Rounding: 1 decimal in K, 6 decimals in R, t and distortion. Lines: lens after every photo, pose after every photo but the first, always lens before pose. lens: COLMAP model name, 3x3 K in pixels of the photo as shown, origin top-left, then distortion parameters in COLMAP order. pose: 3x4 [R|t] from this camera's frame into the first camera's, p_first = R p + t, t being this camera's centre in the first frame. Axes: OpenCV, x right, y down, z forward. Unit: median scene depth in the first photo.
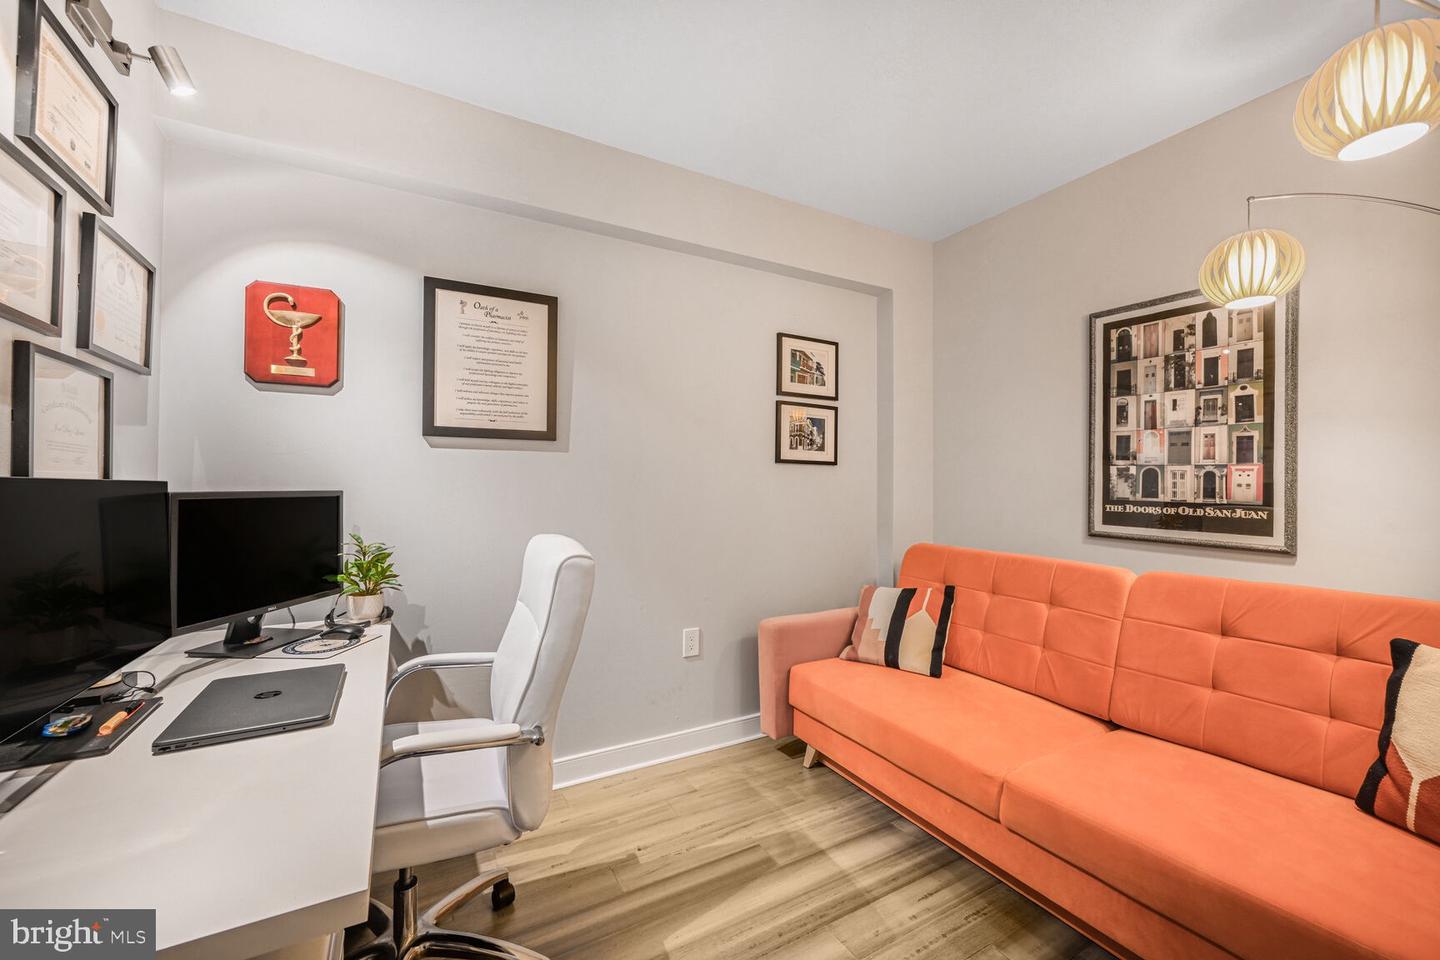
lens RADIAL K [[567.5, 0, 718.0], [0, 567.5, 472.8], [0, 0, 1]] dist [-0.003009, 0.000122]
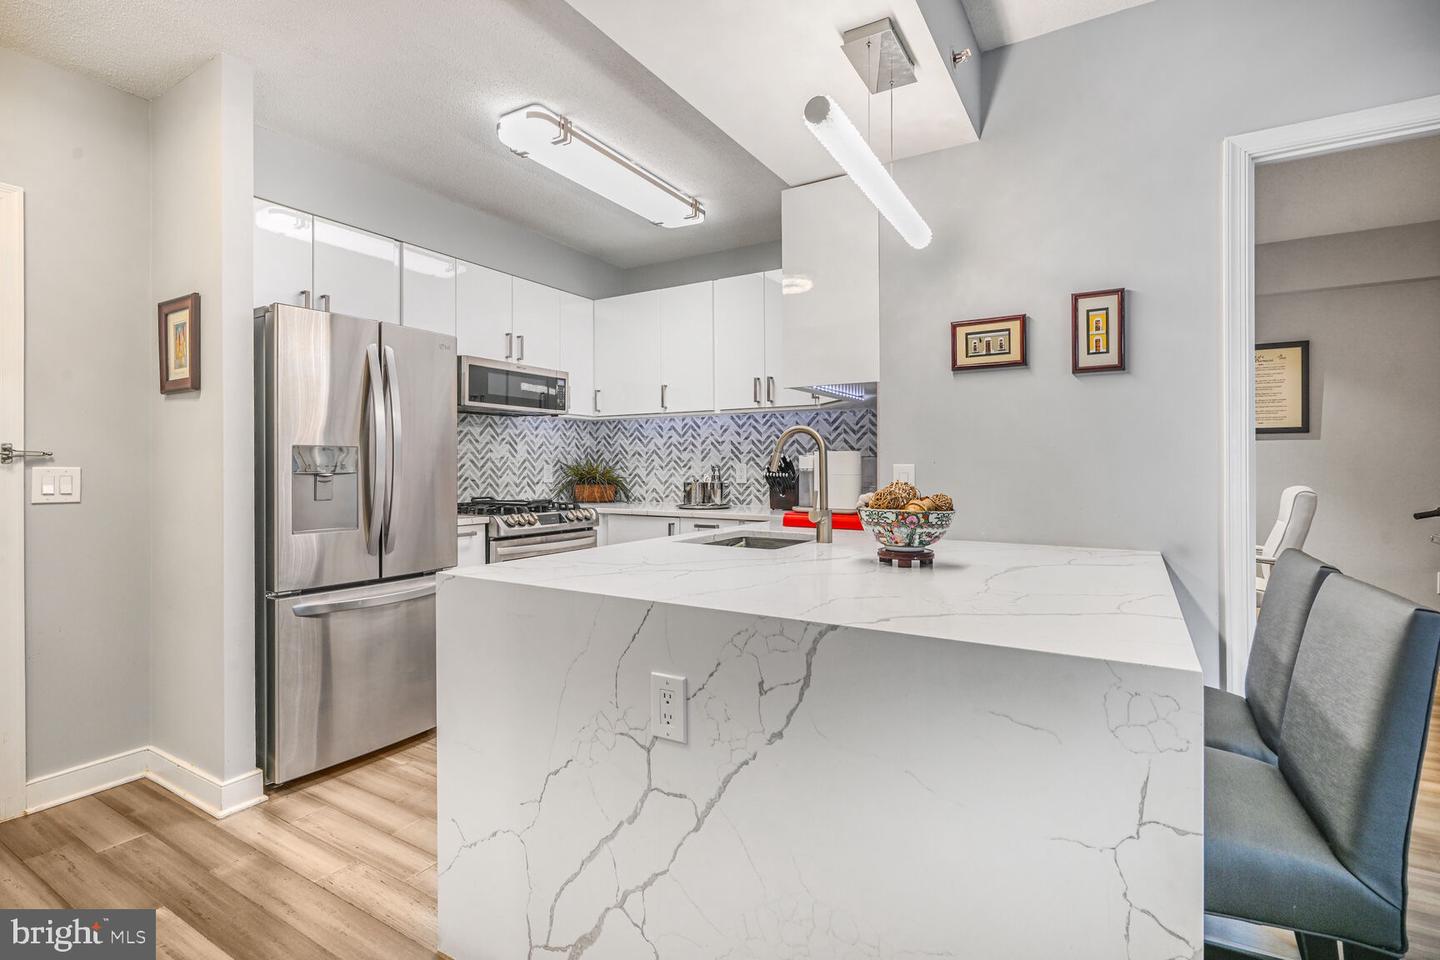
lens RADIAL K [[683.6, 0, 717.2], [0, 683.6, 466.6], [0, 0, 1]] dist [0.004556, 0.000524]
pose [[0.491767, -0.007069, -0.870698, 0.571134], [0.013021, 0.999915, -0.000764, 0.017667], [0.870630, -0.010962, 0.491817, -1.383222]]
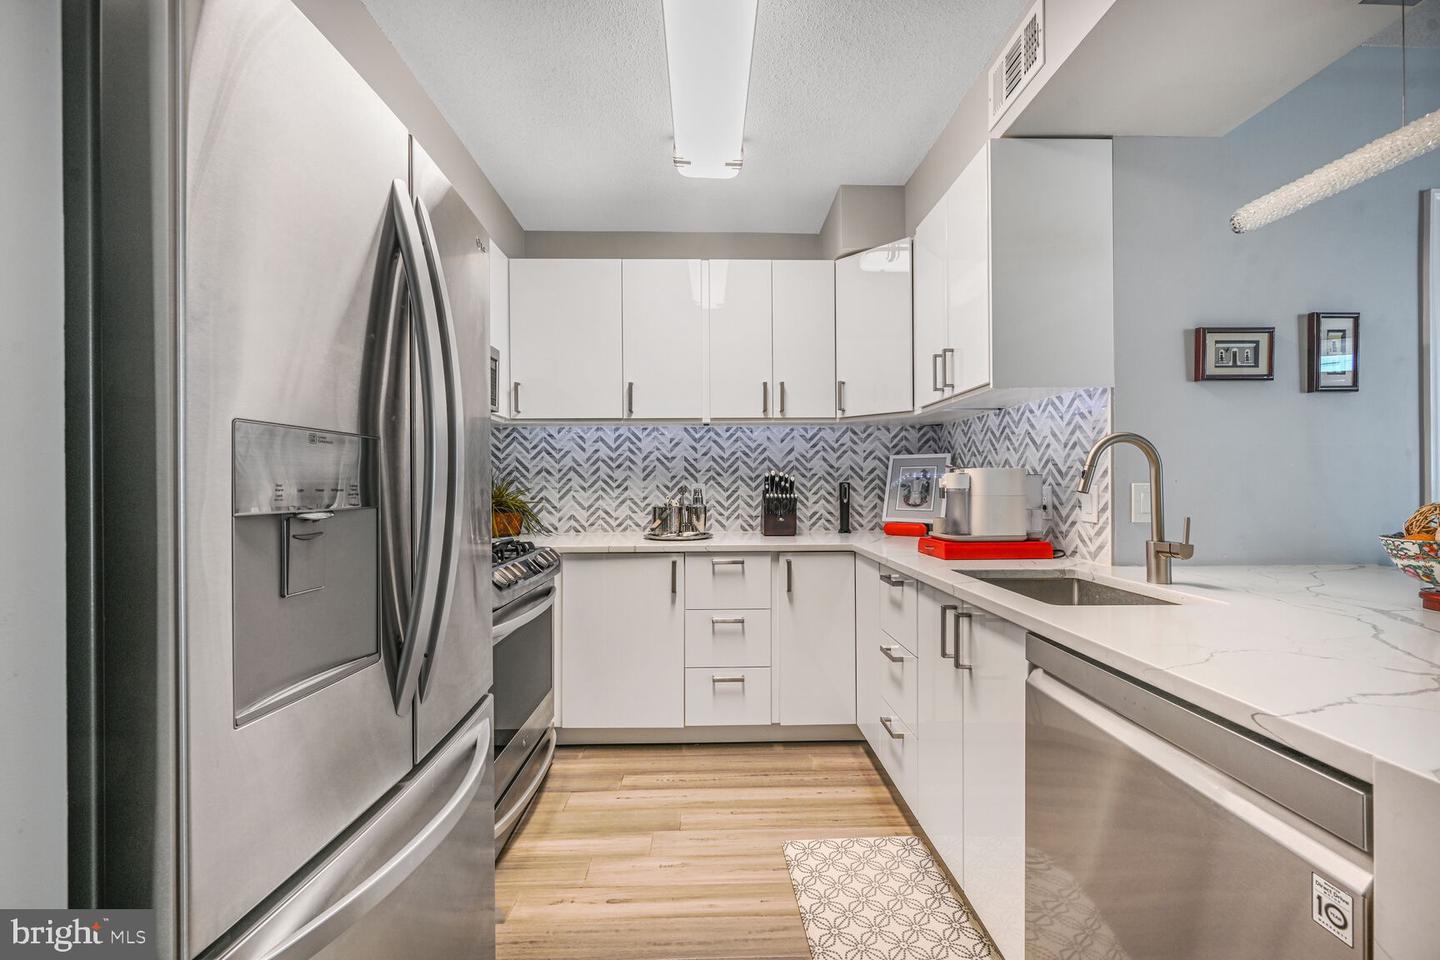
lens RADIAL K [[567.5, 0, 727.0], [0, 567.5, 485.7], [0, 0, 1]] dist [-0.003009, 0.000122]
pose [[0.888114, -0.012422, -0.459455, -0.455890], [0.016388, 0.999855, 0.004645, 0.008015], [0.459331, -0.011655, 0.888189, -1.583994]]
